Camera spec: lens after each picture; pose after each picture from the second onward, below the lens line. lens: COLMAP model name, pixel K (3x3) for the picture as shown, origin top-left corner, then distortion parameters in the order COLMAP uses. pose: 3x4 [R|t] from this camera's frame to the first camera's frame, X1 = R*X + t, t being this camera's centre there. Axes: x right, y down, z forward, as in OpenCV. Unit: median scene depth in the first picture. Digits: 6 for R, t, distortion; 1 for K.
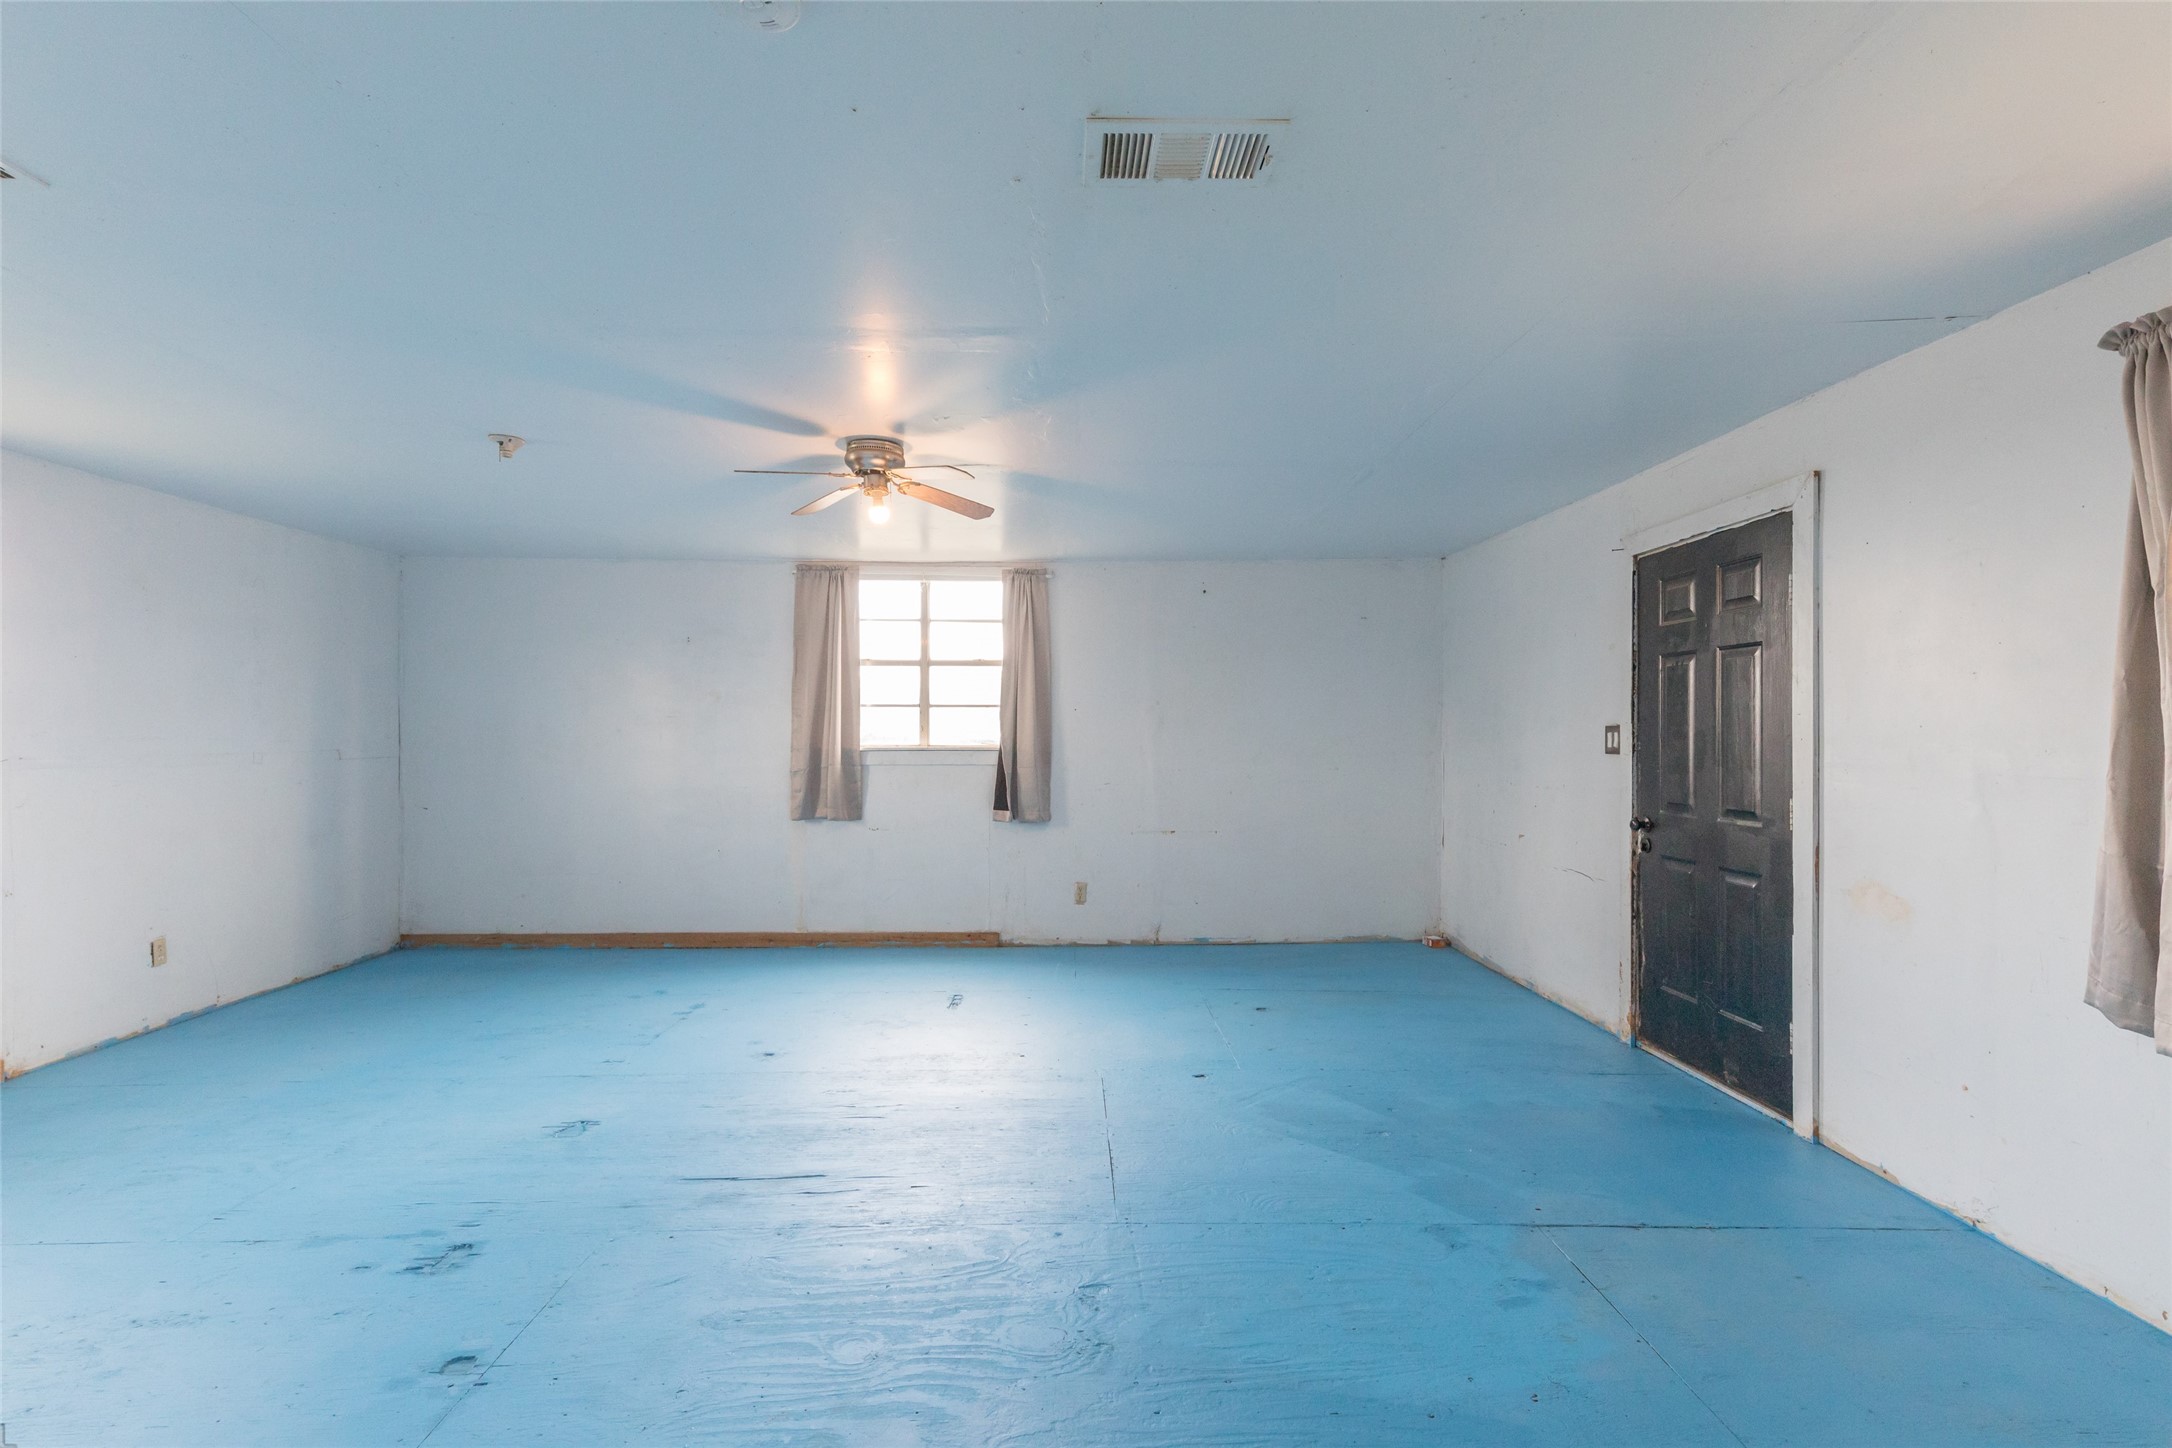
lens RADIAL K [[988.9, 0, 1085.8], [0, 988.9, 738.0], [0, 0, 1]] dist [0.009597, -0.002834]
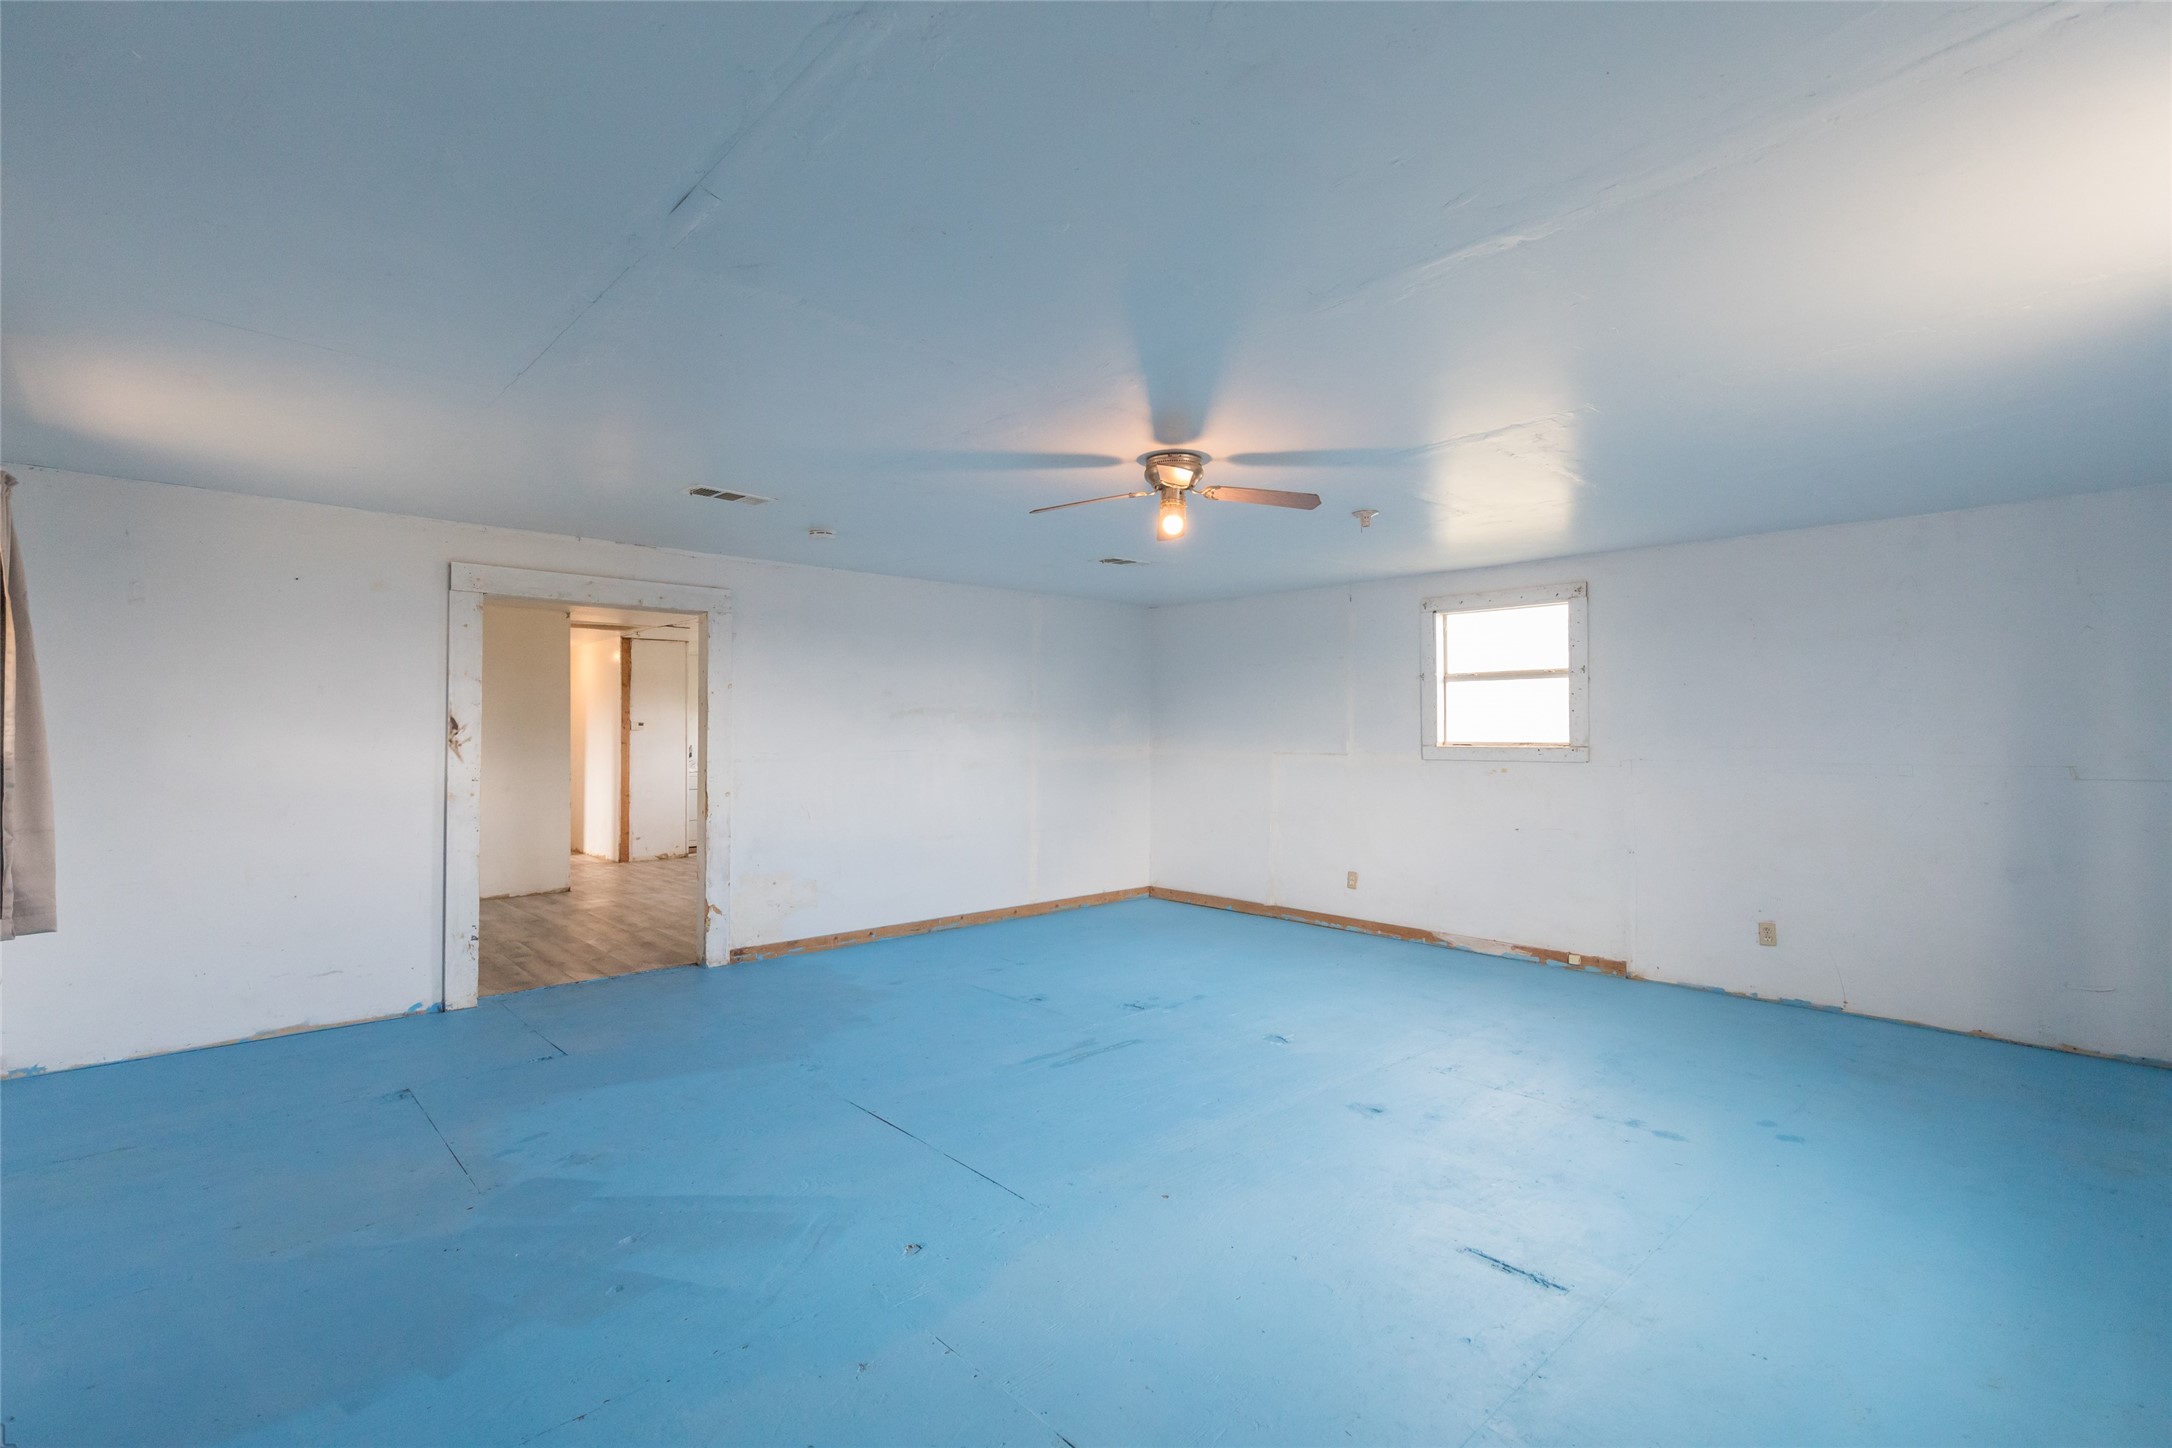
lens RADIAL K [[988.9, 0, 1113.6], [0, 988.9, 717.1], [0, 0, 1]] dist [0.009597, -0.002834]
pose [[-0.737433, -0.014648, -0.675262, 0.430838], [-0.006283, 0.999870, -0.014827, -0.014596], [0.675392, -0.006691, -0.737429, 1.424432]]
